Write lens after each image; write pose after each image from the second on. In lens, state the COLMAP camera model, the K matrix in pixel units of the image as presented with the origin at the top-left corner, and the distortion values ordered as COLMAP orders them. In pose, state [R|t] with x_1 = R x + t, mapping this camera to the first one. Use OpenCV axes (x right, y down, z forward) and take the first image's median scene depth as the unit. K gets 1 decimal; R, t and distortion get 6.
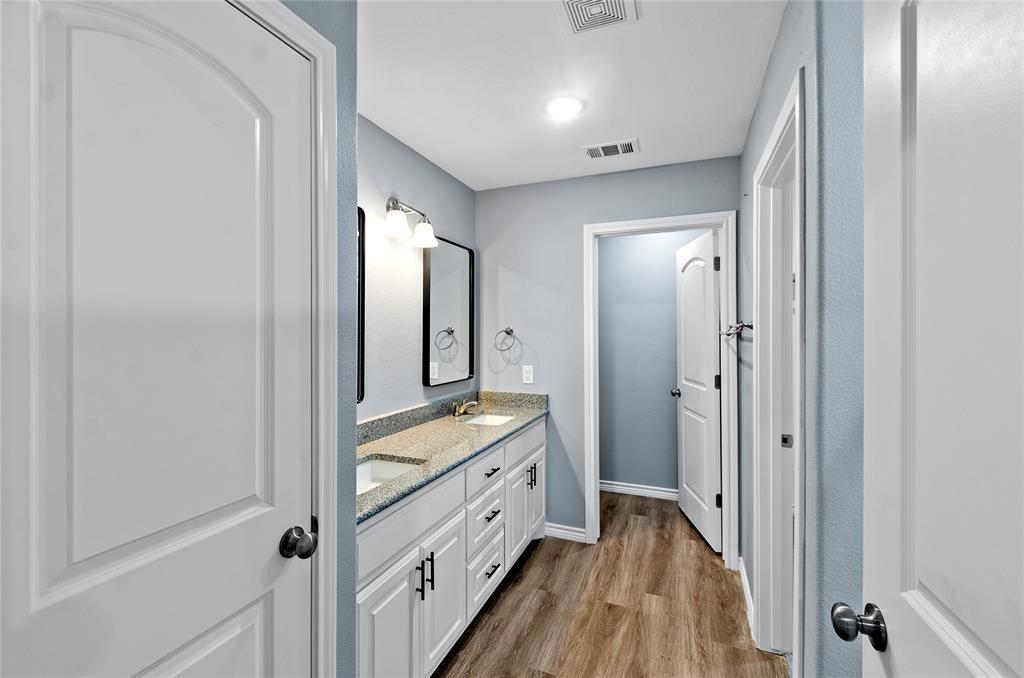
lens RADIAL K [[453.0, 0, 502.2], [0, 453.0, 333.3], [0, 0, 1]] dist [0.002240, 0.000079]
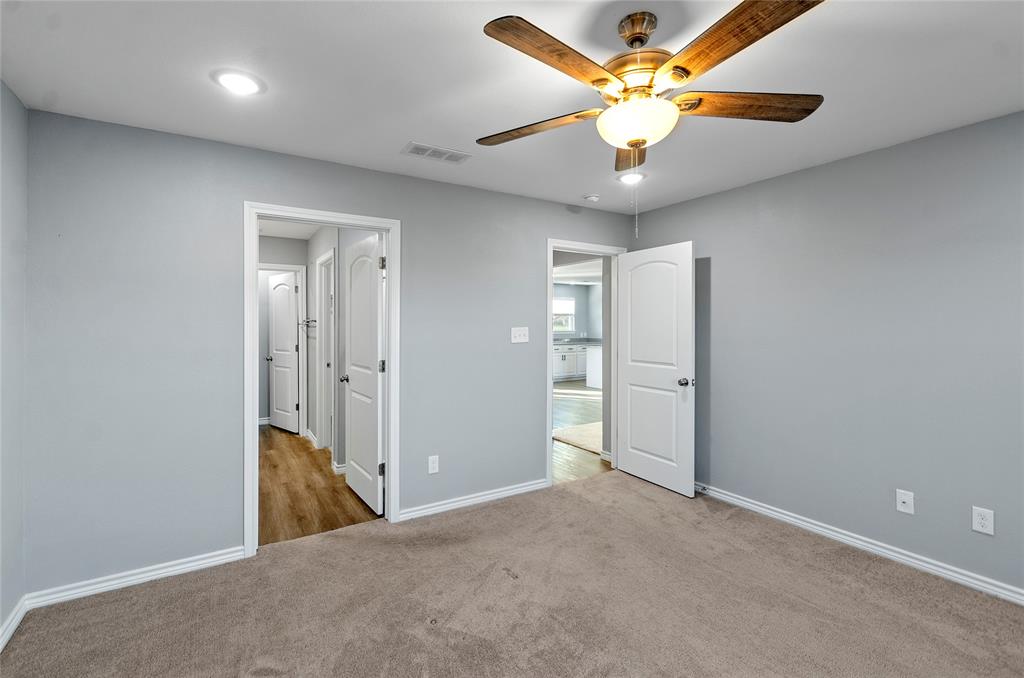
lens RADIAL K [[453.0, 0, 502.2], [0, 453.0, 333.3], [0, 0, 1]] dist [0.002240, 0.000079]
pose [[0.588528, -0.008329, 0.808434, -0.613686], [-0.003976, 0.999905, 0.013197, 0.010727], [-0.808467, -0.010981, 0.588439, -0.919866]]
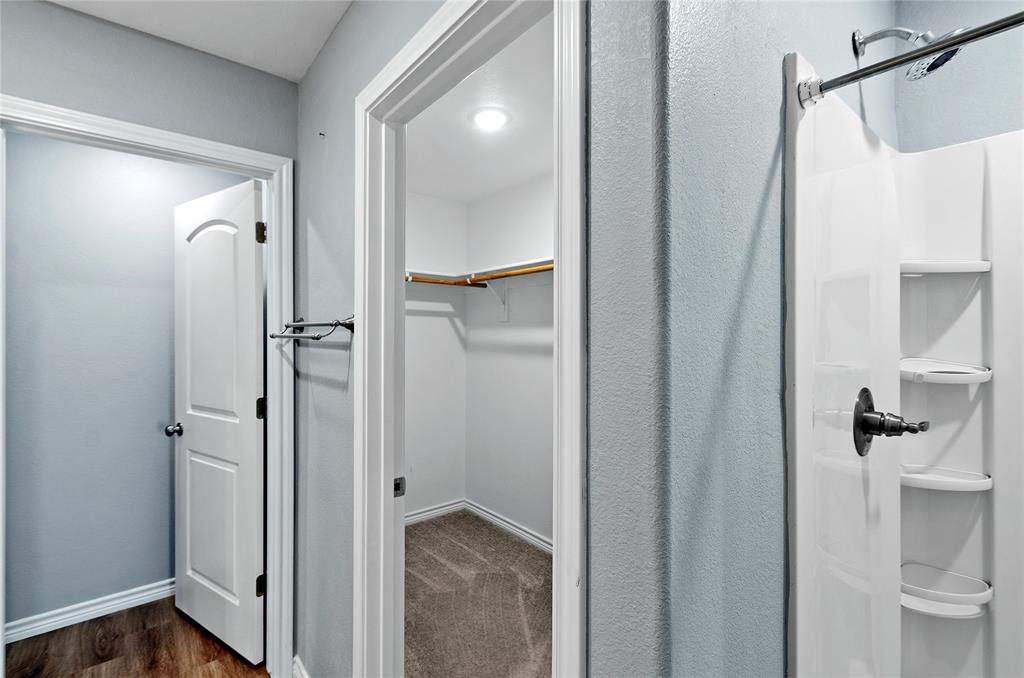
lens RADIAL K [[465.1, 0, 492.0], [0, 465.1, 330.5], [0, 0, 1]] dist [0.009451, -0.000212]
pose [[0.497680, 0.006915, 0.867333, 0.045448], [0.003258, 0.999946, -0.009842, -0.000055], [-0.867354, 0.007724, 0.497631, 0.356747]]
